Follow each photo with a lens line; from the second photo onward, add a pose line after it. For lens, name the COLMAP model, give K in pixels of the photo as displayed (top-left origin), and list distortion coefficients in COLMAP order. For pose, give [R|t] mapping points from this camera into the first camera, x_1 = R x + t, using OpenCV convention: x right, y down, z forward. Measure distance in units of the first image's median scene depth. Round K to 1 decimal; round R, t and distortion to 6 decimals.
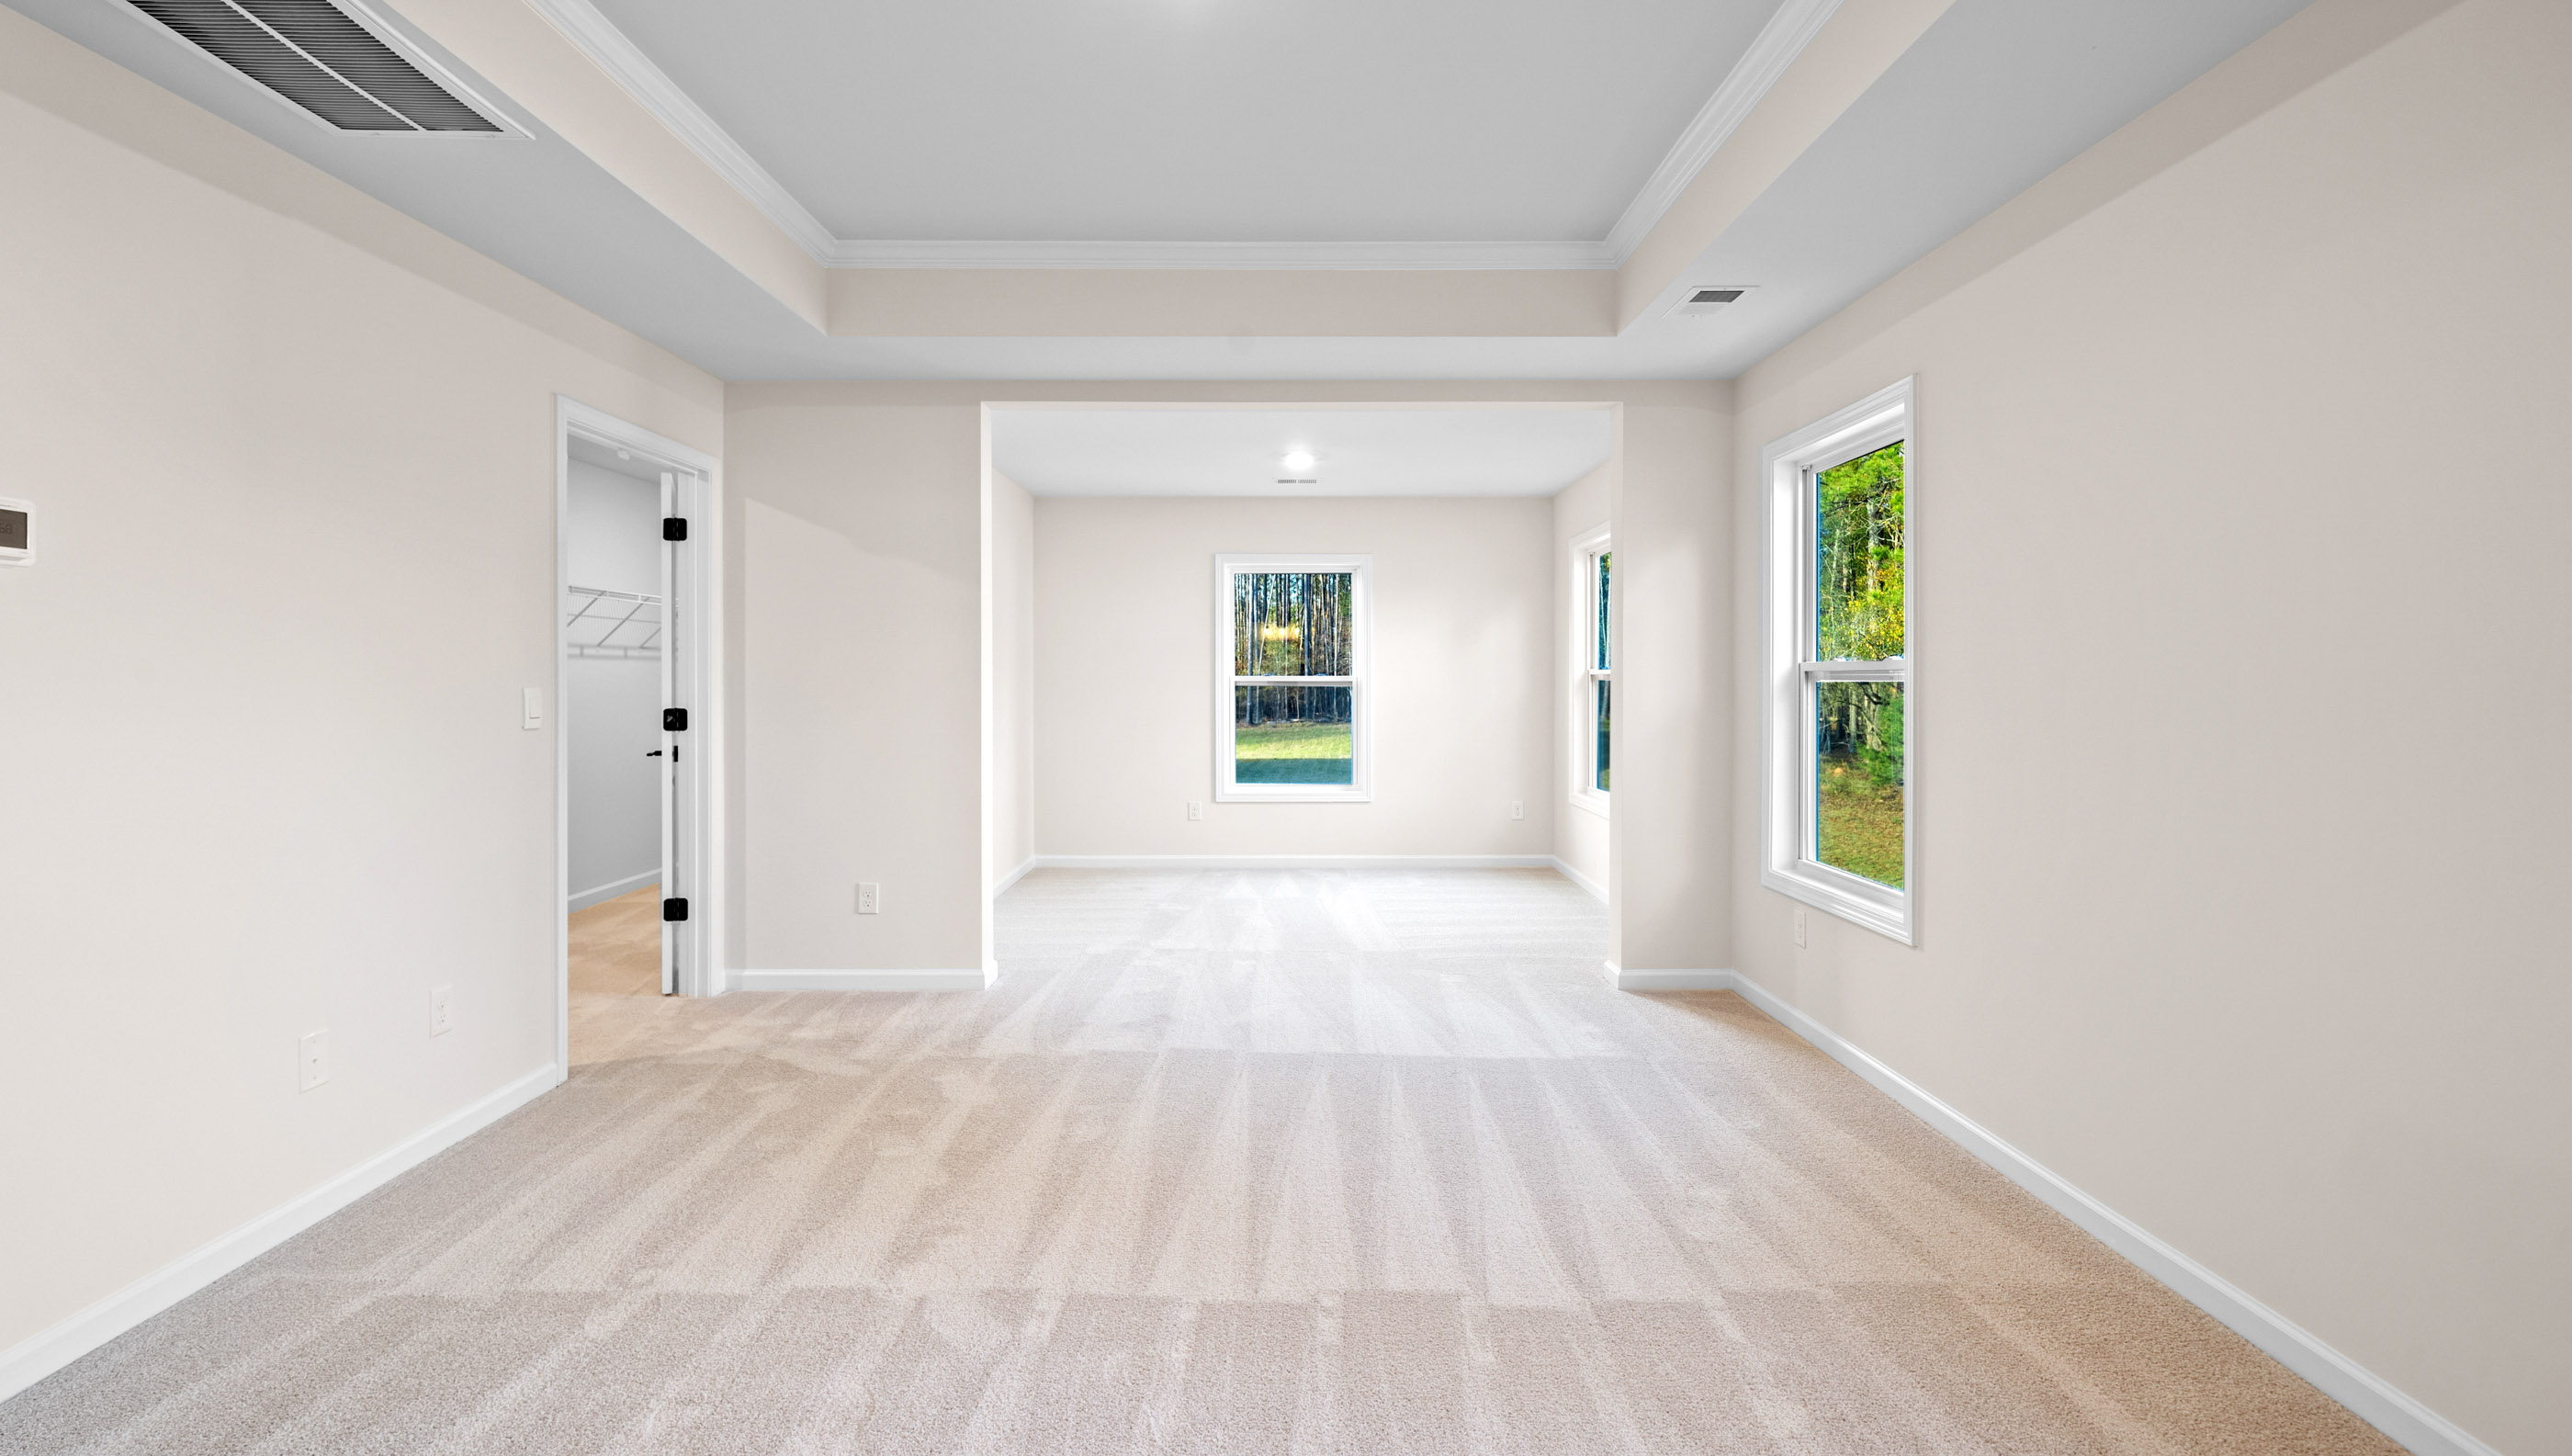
lens RADIAL K [[1153.8, 0, 1274.4], [0, 1153.8, 689.9], [0, 0, 1]] dist [0.001119, -0.000089]
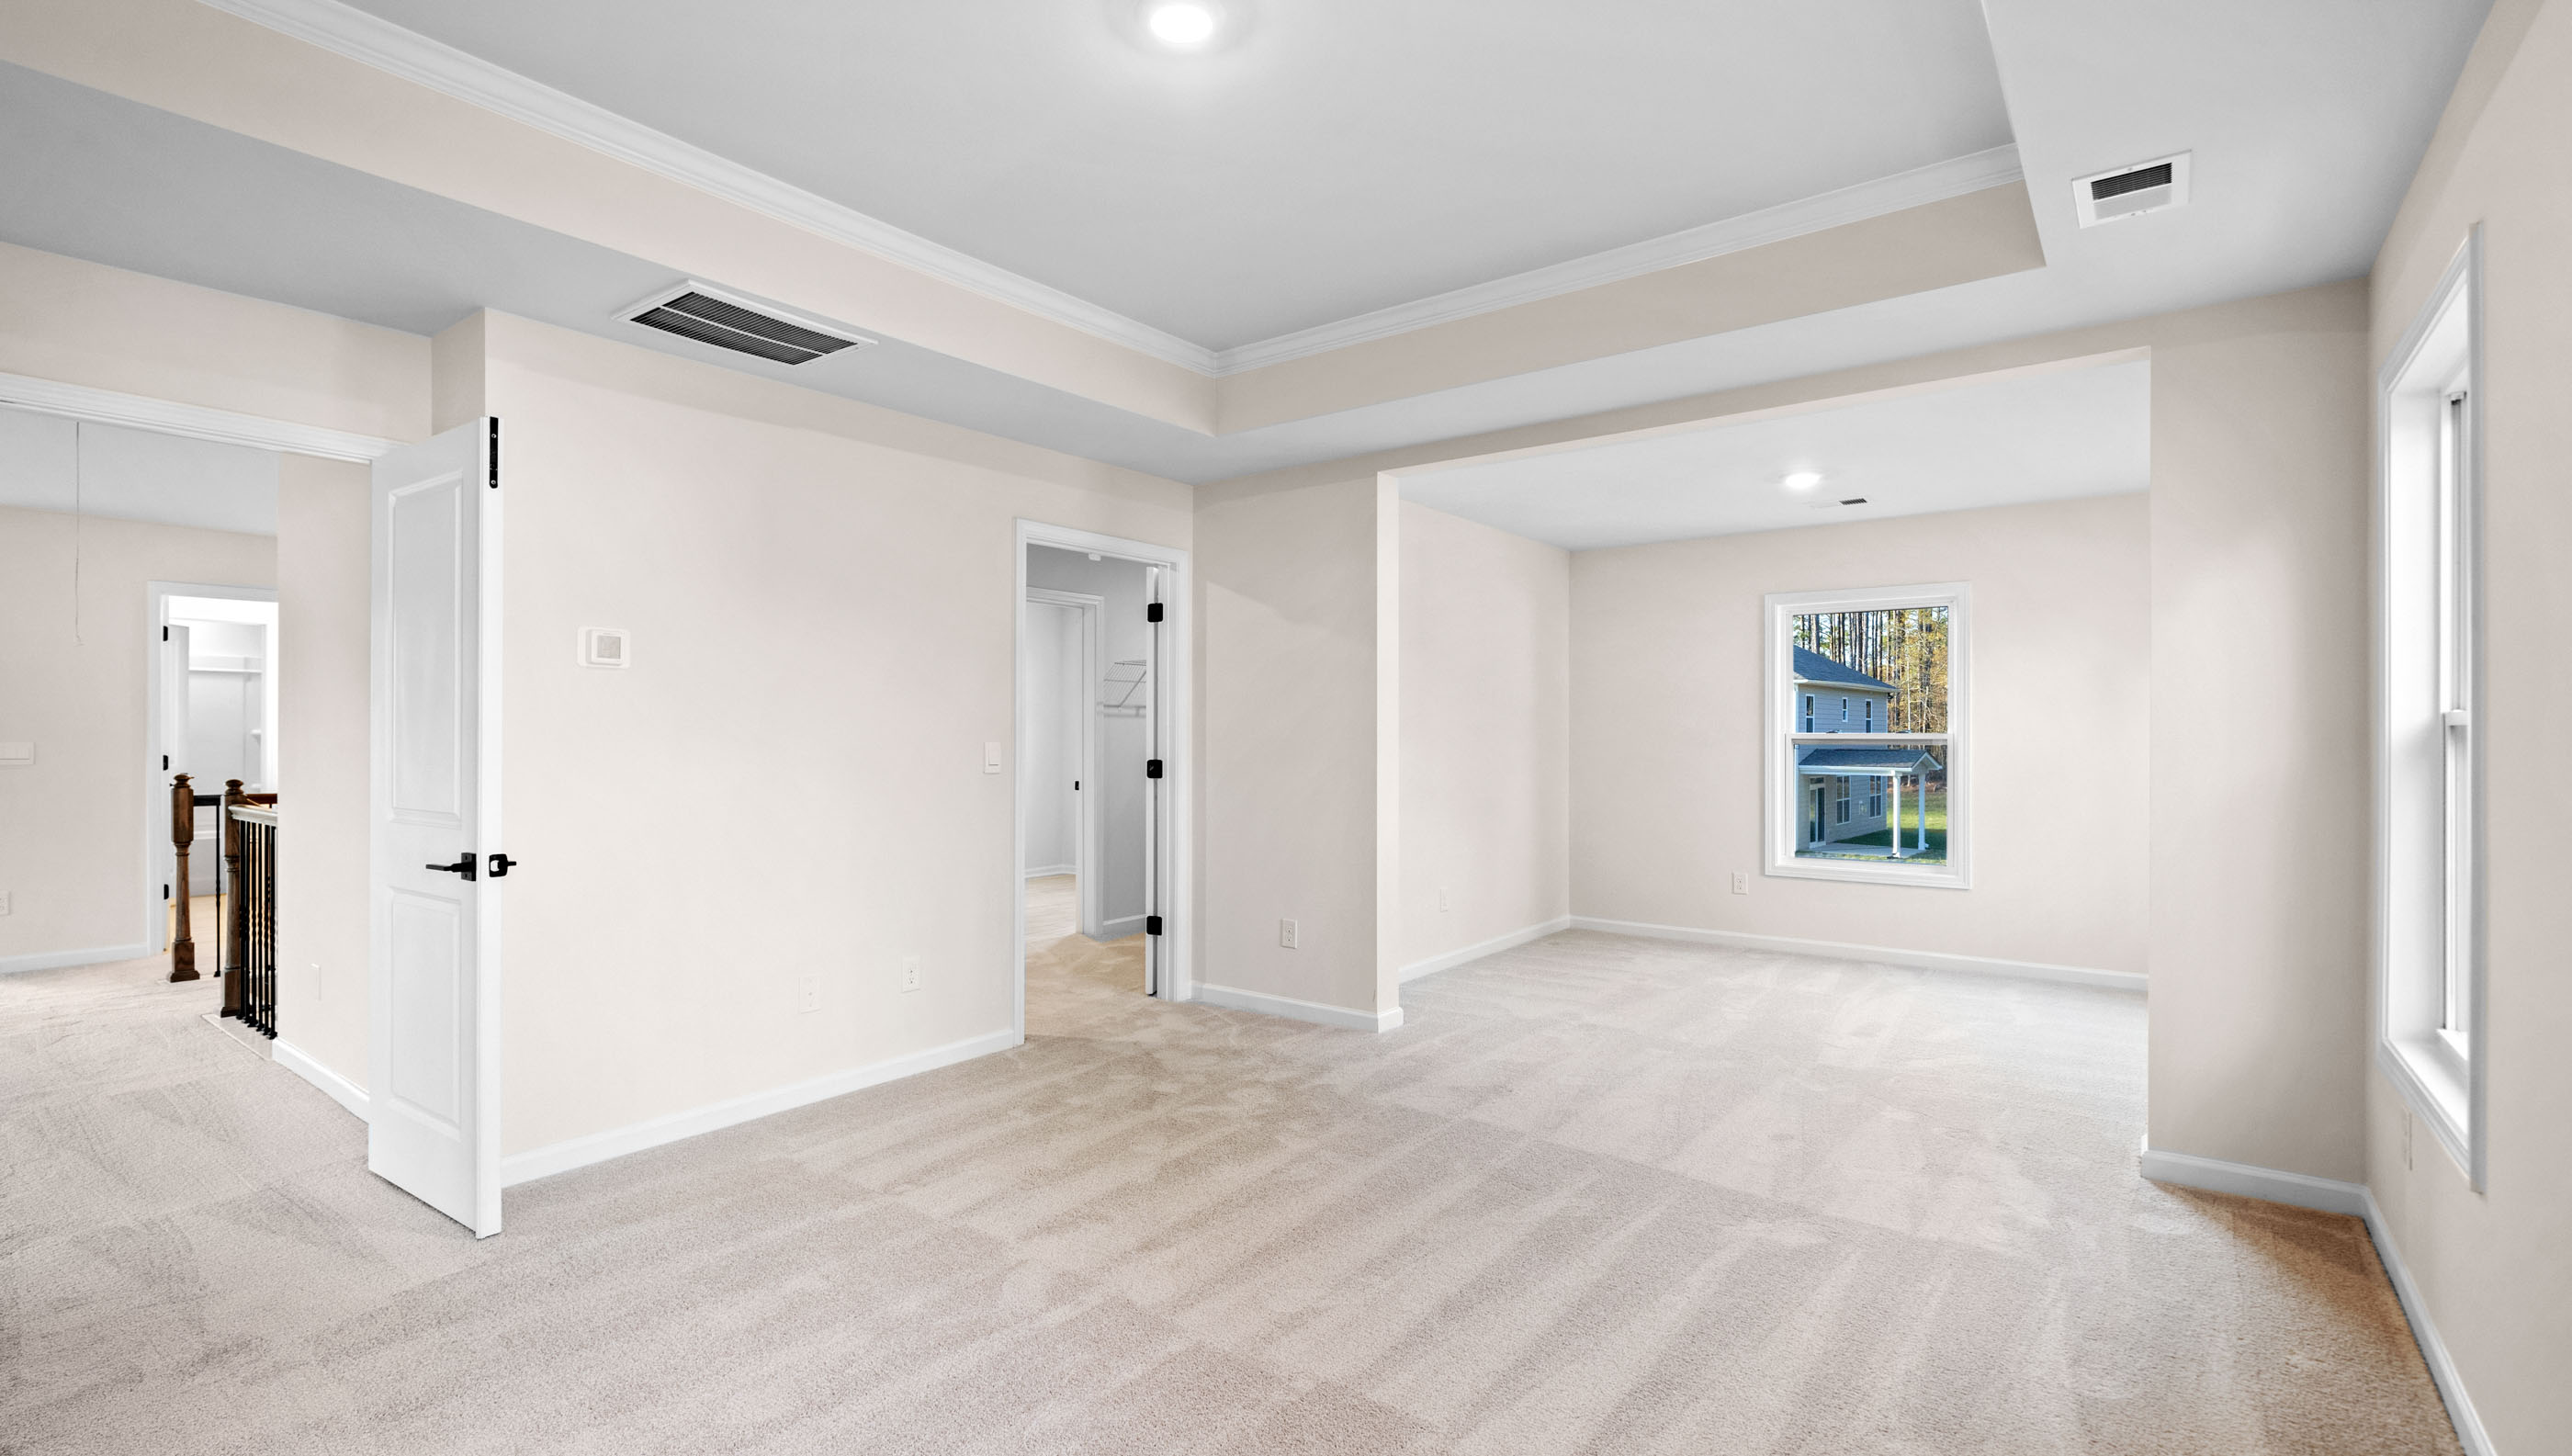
lens RADIAL K [[1153.8, 0, 1273.2], [0, 1153.8, 731.9], [0, 0, 1]] dist [0.001119, -0.000089]
pose [[0.789352, -0.000966, -0.613940, 0.319534], [-0.006962, 0.999920, -0.010526, -0.001105], [0.613902, 0.012583, 0.789282, 0.114564]]
